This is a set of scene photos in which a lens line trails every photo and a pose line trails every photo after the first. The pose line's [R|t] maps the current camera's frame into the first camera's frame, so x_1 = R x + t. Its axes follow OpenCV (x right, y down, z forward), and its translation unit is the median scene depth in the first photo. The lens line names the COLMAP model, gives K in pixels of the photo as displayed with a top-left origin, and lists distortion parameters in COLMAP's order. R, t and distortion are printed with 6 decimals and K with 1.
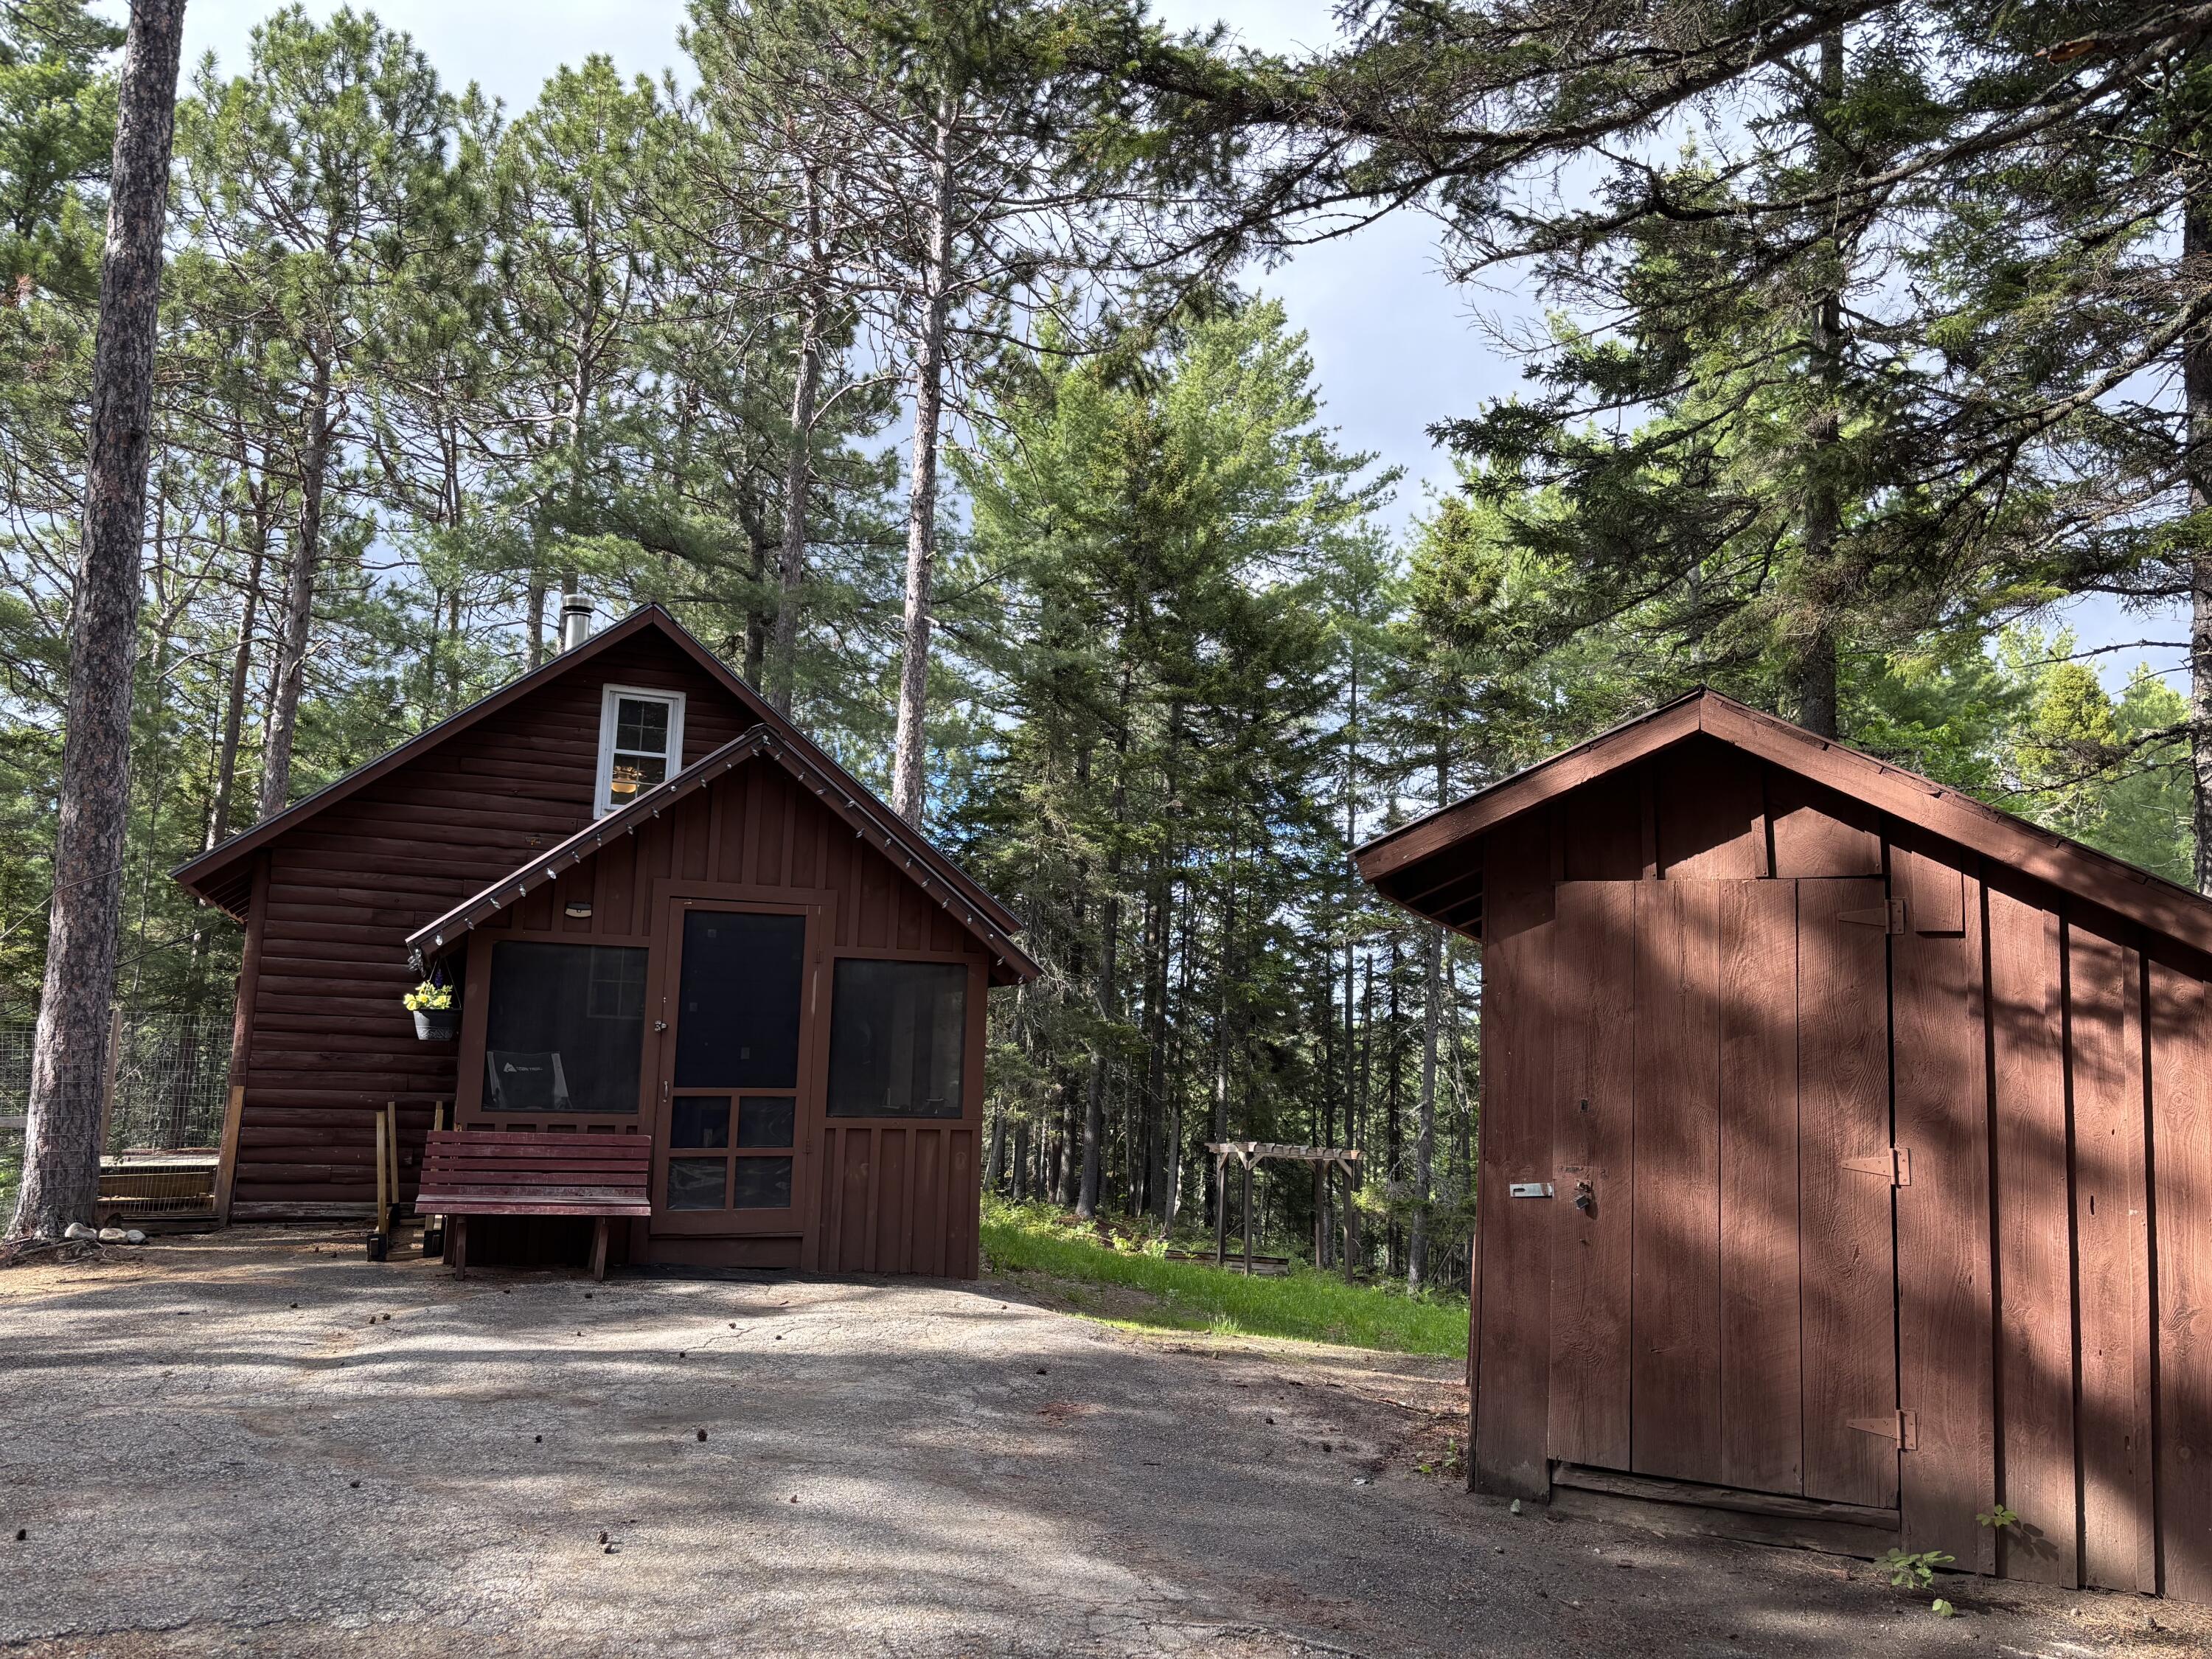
lens RADIAL K [[1655.6, 0, 1117.1], [0, 1655.6, 848.9], [0, 0, 1]] dist [0.002300, -0.002676]
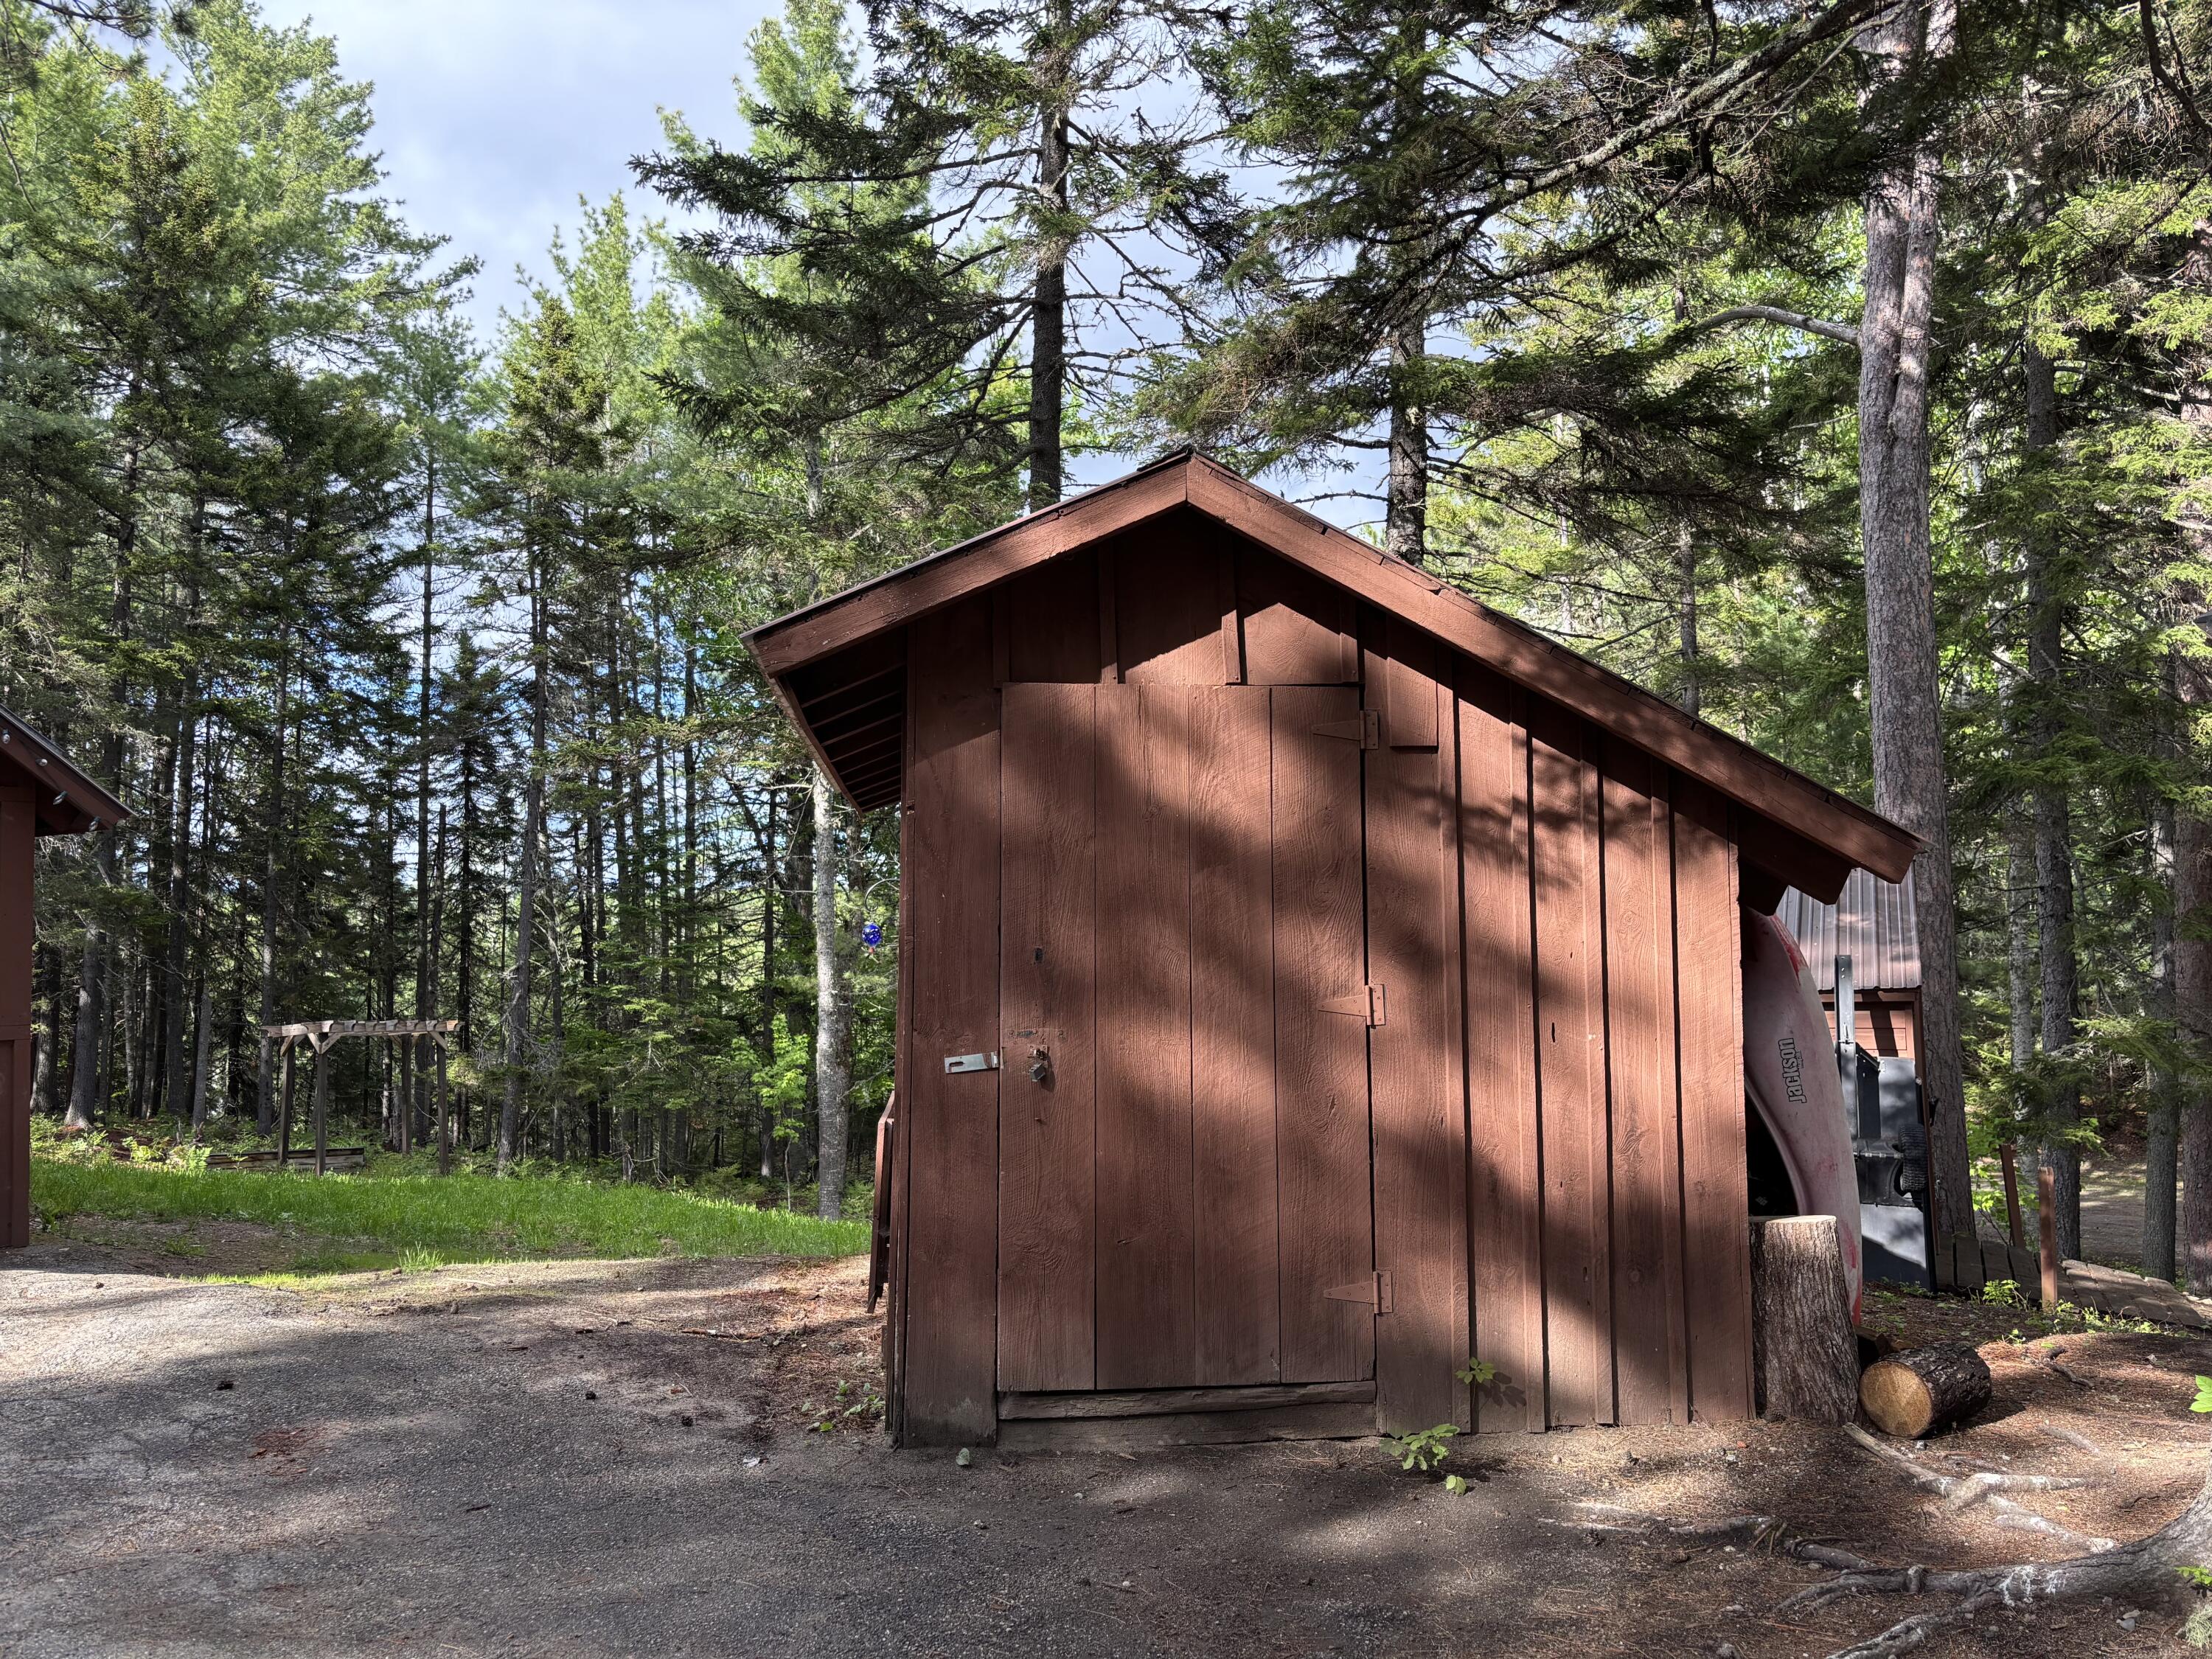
lens RADIAL K [[1651.5, 0, 1106.0], [0, 1651.5, 829.5], [0, 0, 1]] dist [0.053390, -0.057286]
pose [[0.850830, -0.009833, 0.525350, -0.066735], [-0.030173, 0.997261, 0.067532, 0.021216], [-0.524575, -0.073309, 0.848202, 0.169014]]
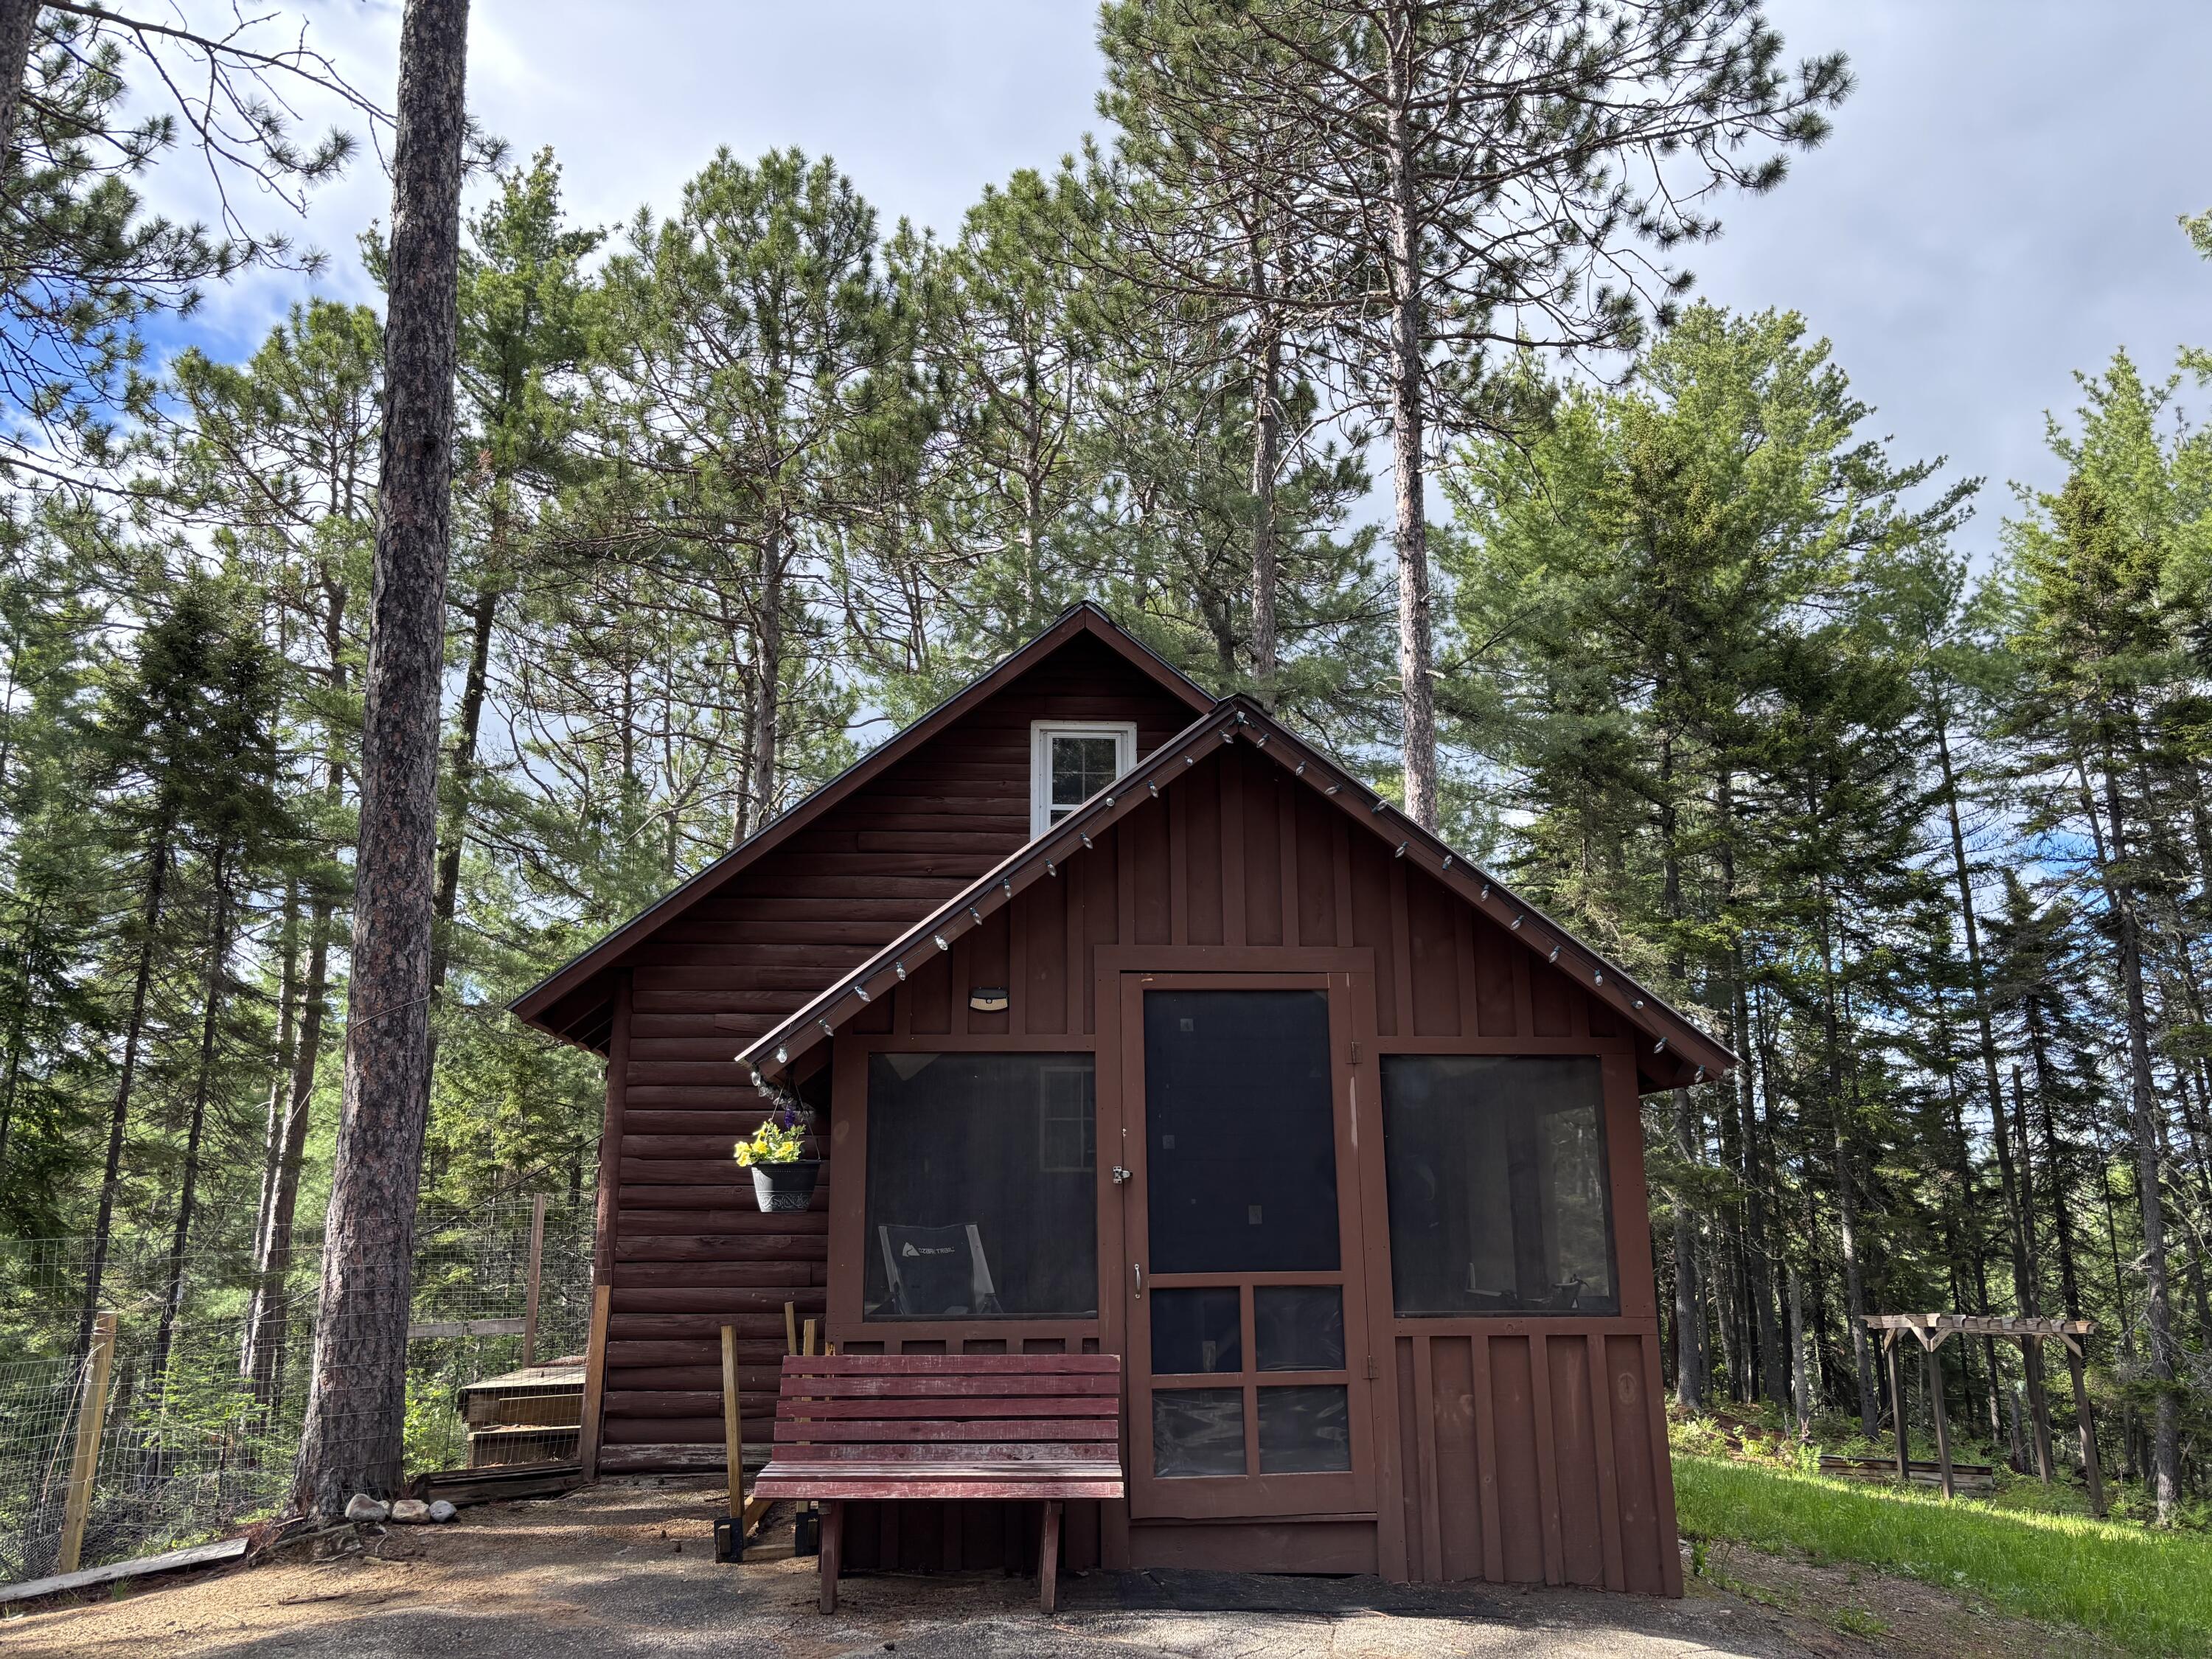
lens RADIAL K [[1645.3, 0, 1091.0], [0, 1645.3, 830.3], [0, 0, 1]] dist [0.022118, 0.001031]
pose [[0.948059, -0.107215, -0.299480, -0.079936], [0.075048, 0.990298, -0.116952, 0.046656], [0.309114, 0.088403, 0.946907, 0.369684]]
